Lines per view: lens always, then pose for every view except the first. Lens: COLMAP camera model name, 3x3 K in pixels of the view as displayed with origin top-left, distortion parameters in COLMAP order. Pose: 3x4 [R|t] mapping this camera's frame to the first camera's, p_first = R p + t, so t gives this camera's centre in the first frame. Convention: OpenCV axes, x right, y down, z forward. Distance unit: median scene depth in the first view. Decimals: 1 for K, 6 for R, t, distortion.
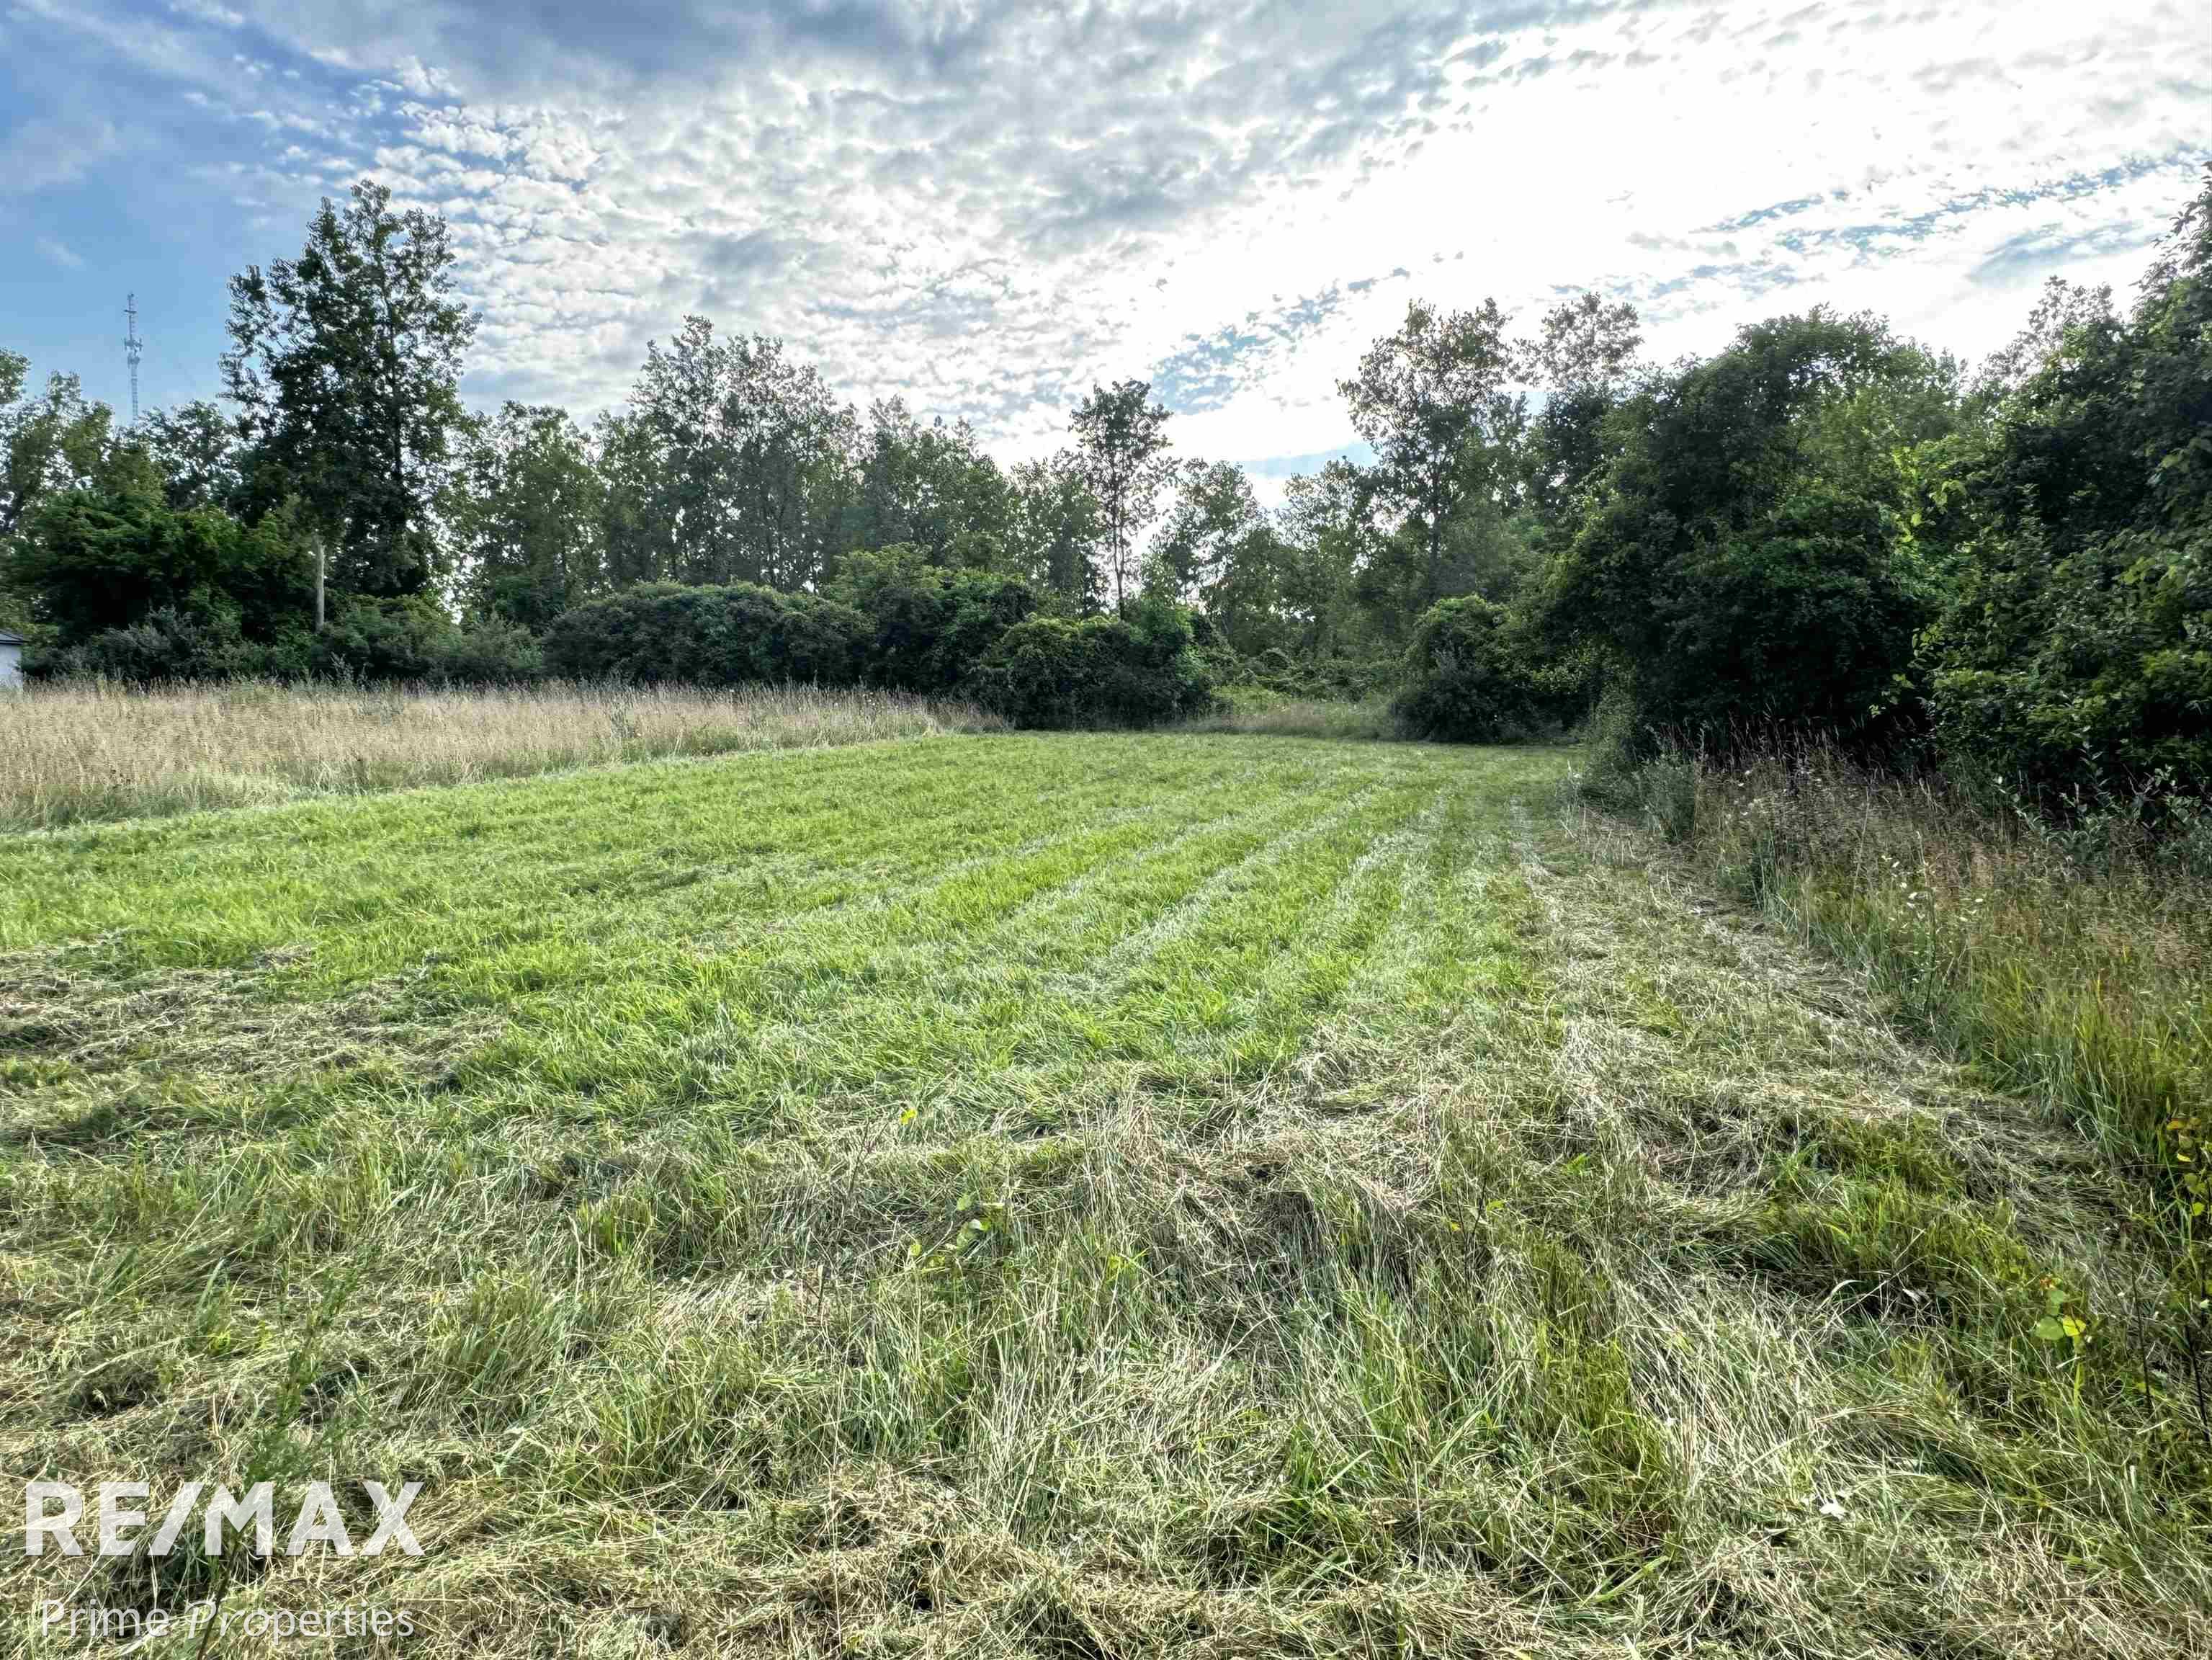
lens RADIAL K [[1412.1, 0, 1098.6], [0, 1412.1, 836.7], [0, 0, 1]] dist [-0.001554, -0.000695]
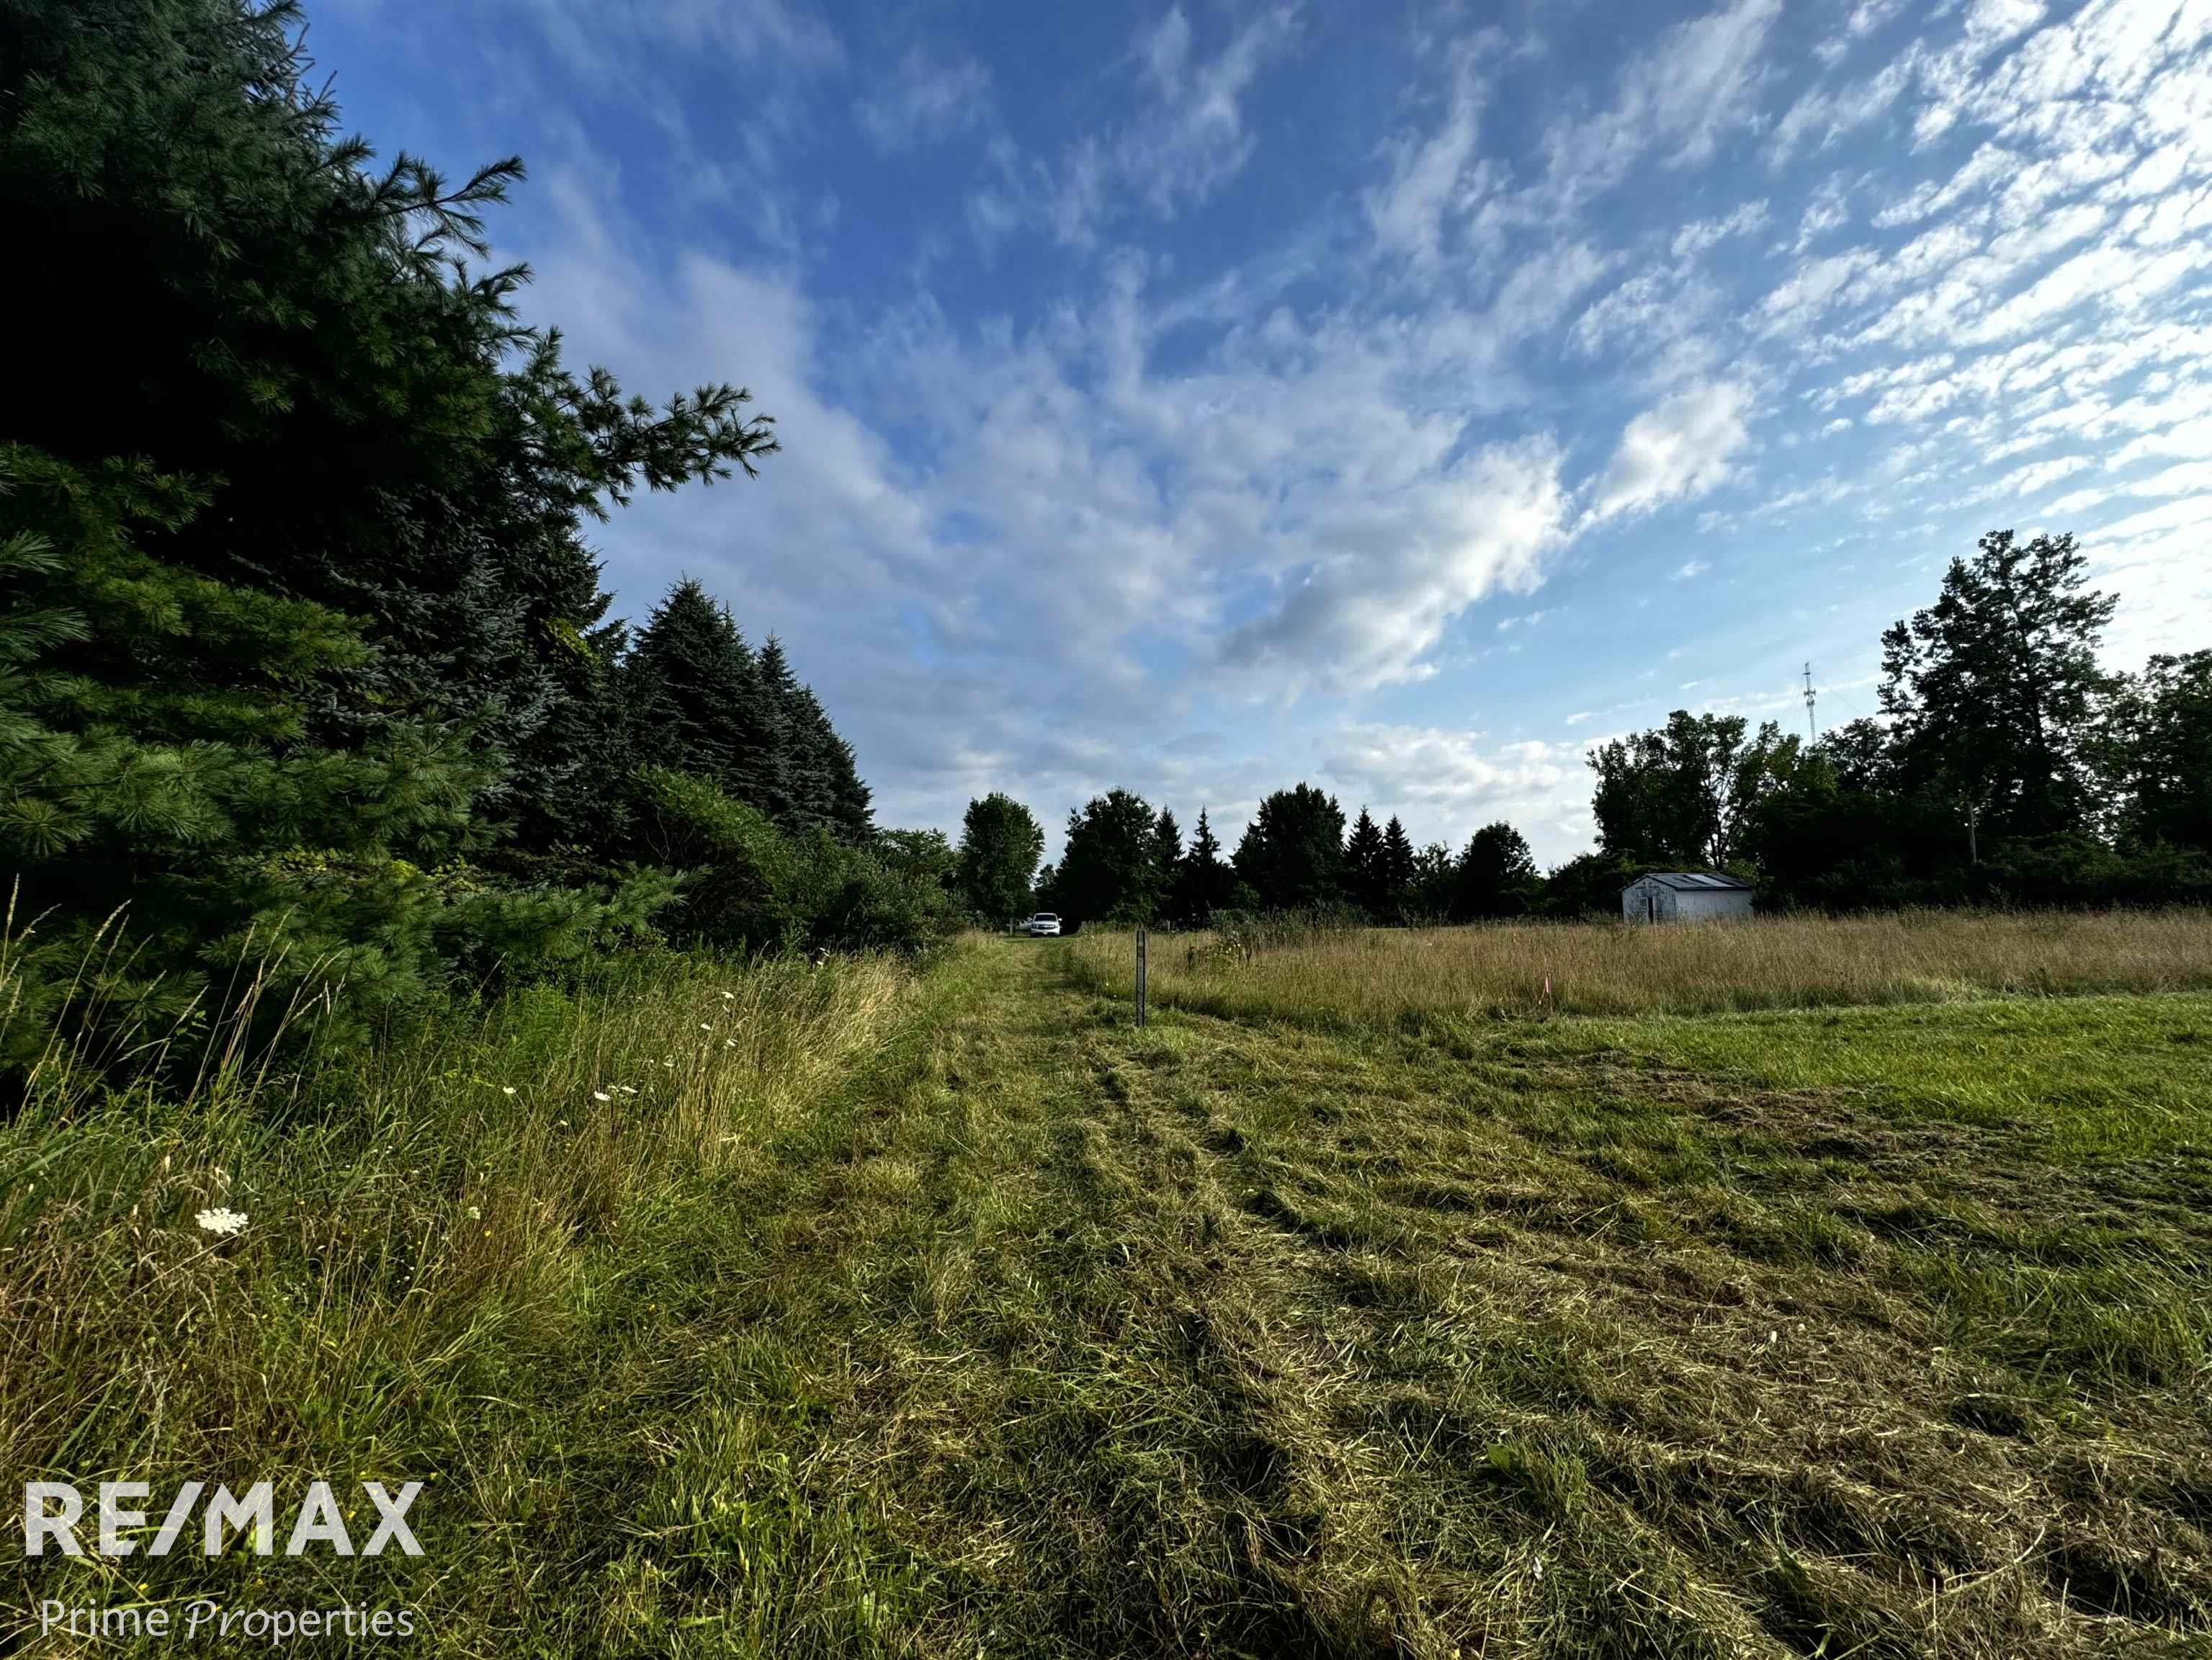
lens RADIAL K [[879.1, 0, 1106.8], [0, 879.1, 828.2], [0, 0, 1]] dist [-0.001049, -0.000053]
pose [[0.290317, -0.120313, -0.949337, -0.000729], [-0.072440, 0.986455, -0.147170, -0.000679], [0.954185, 0.111496, 0.277669, -0.009424]]
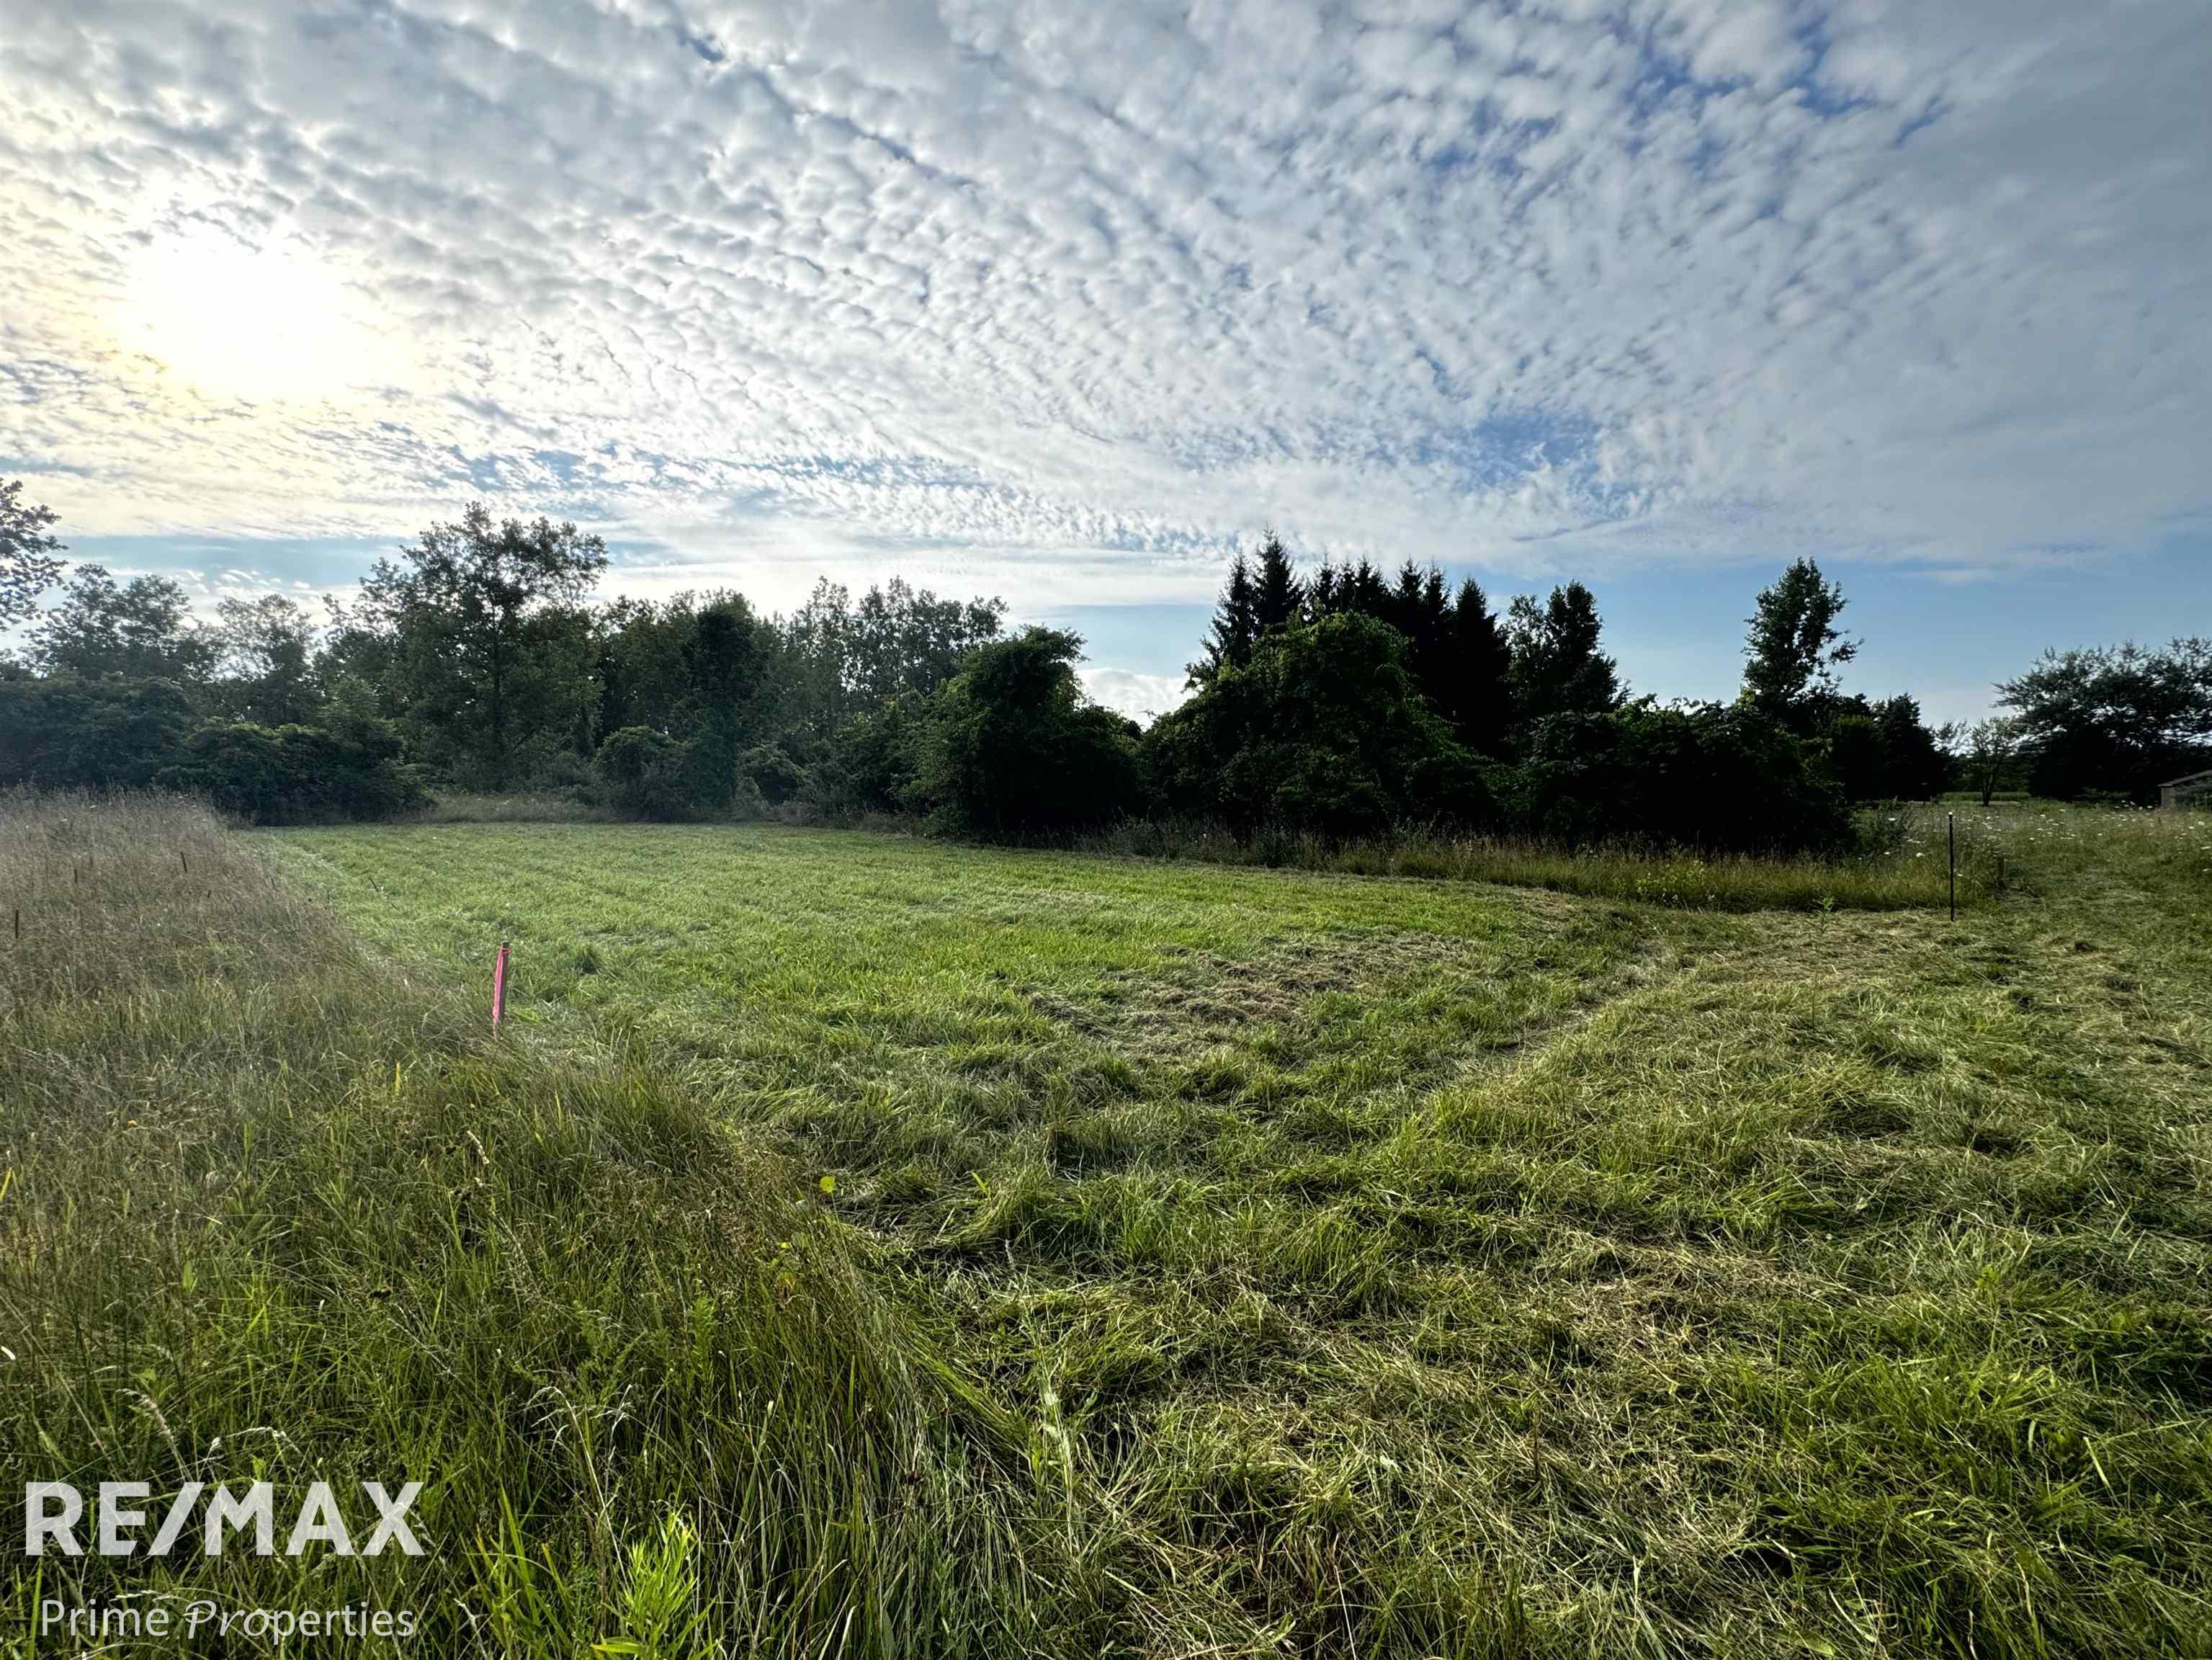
lens RADIAL K [[882.9, 0, 1106.0], [0, 882.9, 830.0], [0, 0, 1]] dist [-0.002428, 0.000517]
pose [[0.505291, -0.046426, 0.861699, -0.200541], [0.089037, 0.996027, 0.001453, -0.009974], [-0.858343, 0.075989, 0.507417, 0.060356]]
